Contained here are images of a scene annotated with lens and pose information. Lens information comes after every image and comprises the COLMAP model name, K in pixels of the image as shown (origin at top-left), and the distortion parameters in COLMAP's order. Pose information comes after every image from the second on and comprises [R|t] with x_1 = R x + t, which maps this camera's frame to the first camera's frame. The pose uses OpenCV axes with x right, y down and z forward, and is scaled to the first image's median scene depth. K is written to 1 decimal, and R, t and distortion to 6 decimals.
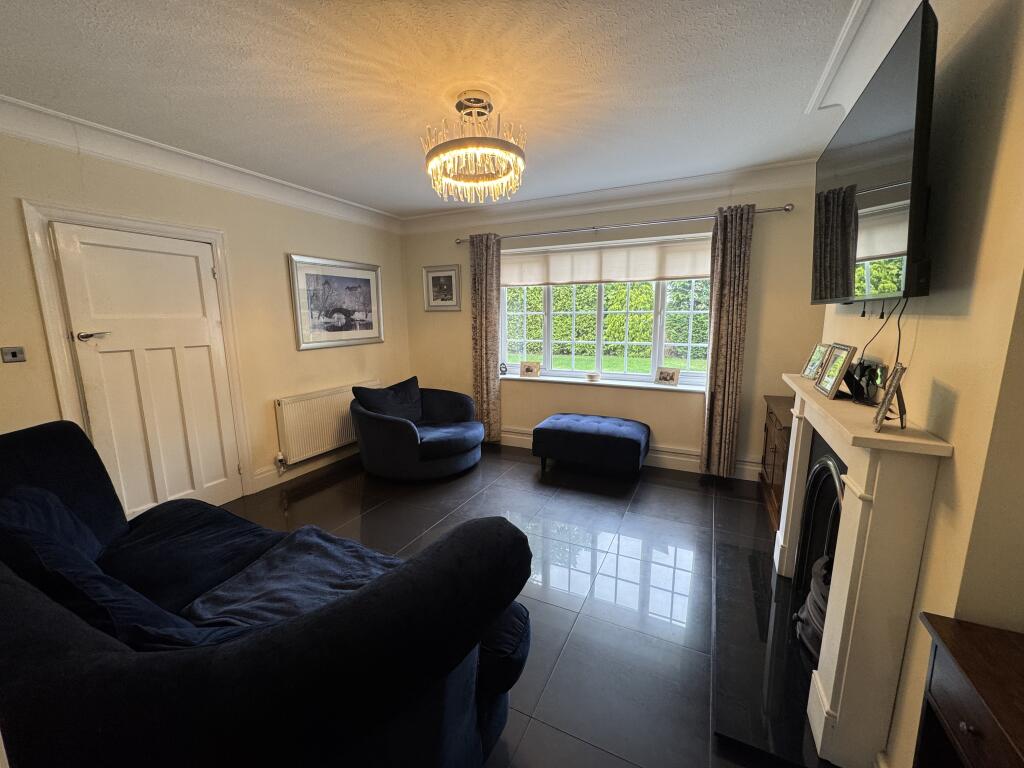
lens RADIAL K [[408.3, 0, 515.7], [0, 408.3, 384.1], [0, 0, 1]] dist [-0.007434, -0.000237]
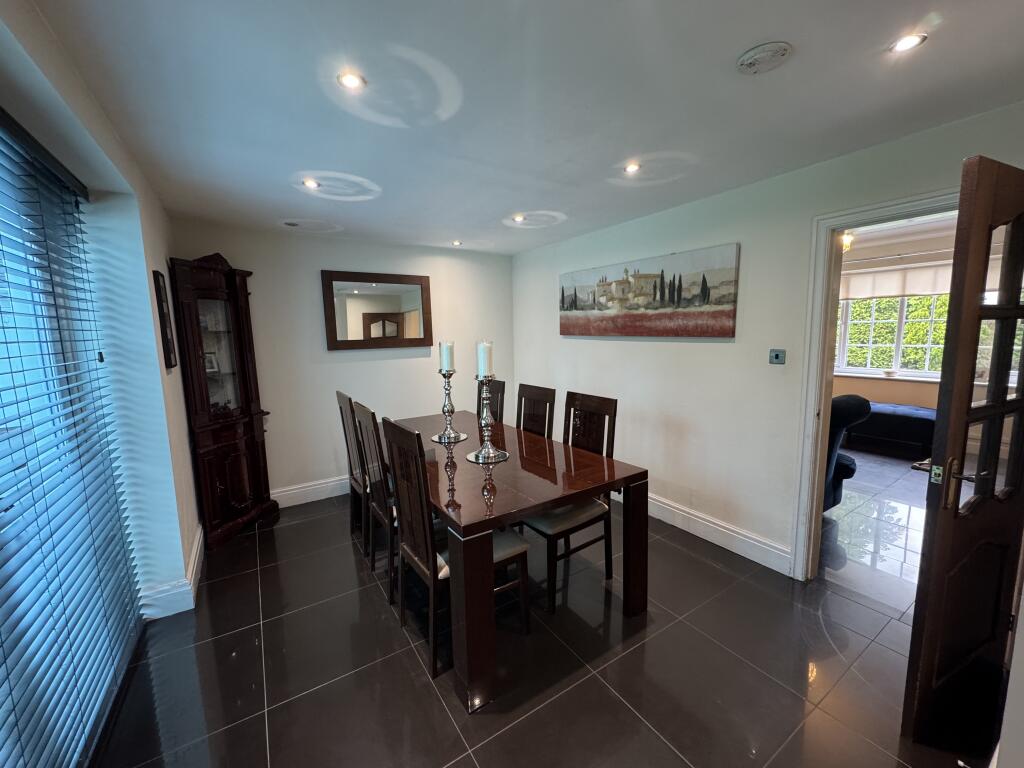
lens RADIAL K [[408.3, 0, 514.8], [0, 408.3, 387.1], [0, 0, 1]] dist [-0.007434, -0.000237]
pose [[0.855834, 0.056875, -0.514115, -0.153536], [-0.068484, 0.997646, -0.003636, 0.109030], [0.512697, 0.038320, 0.857714, -0.648016]]
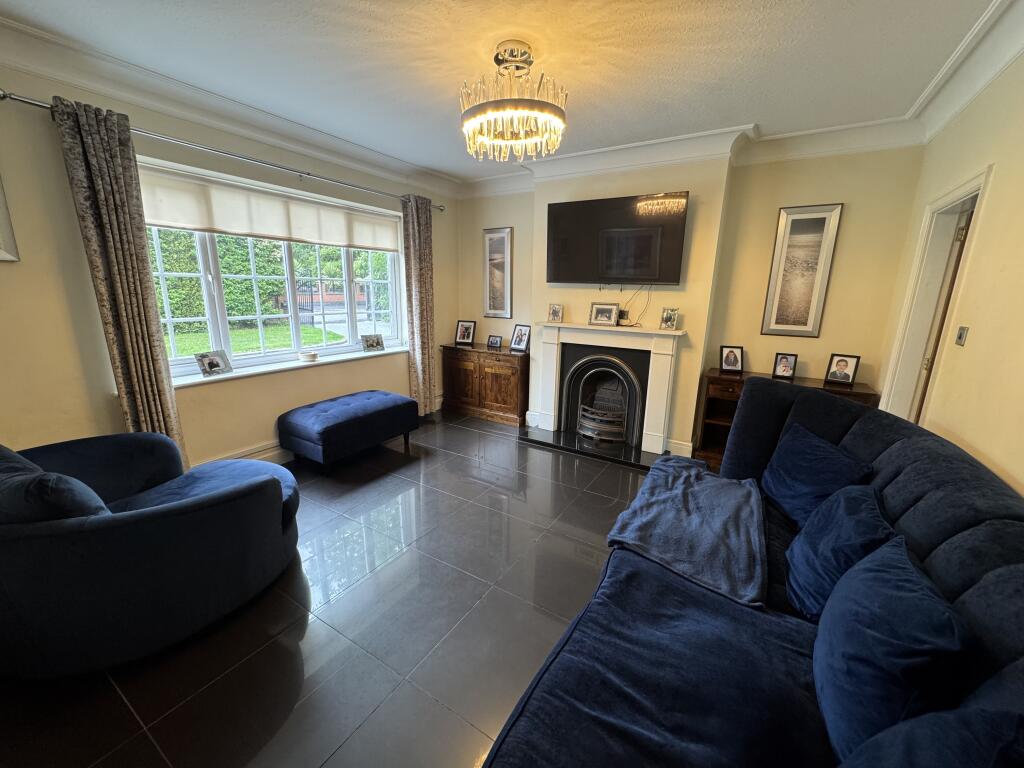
lens RADIAL K [[408.3, 0, 514.0], [0, 408.3, 383.4], [0, 0, 1]] dist [-0.007434, -0.000237]
pose [[0.105158, -0.213257, 0.971320, -0.605271], [0.140847, 0.970084, 0.197737, -0.072415], [-0.984431, 0.116014, 0.132049, 0.497030]]
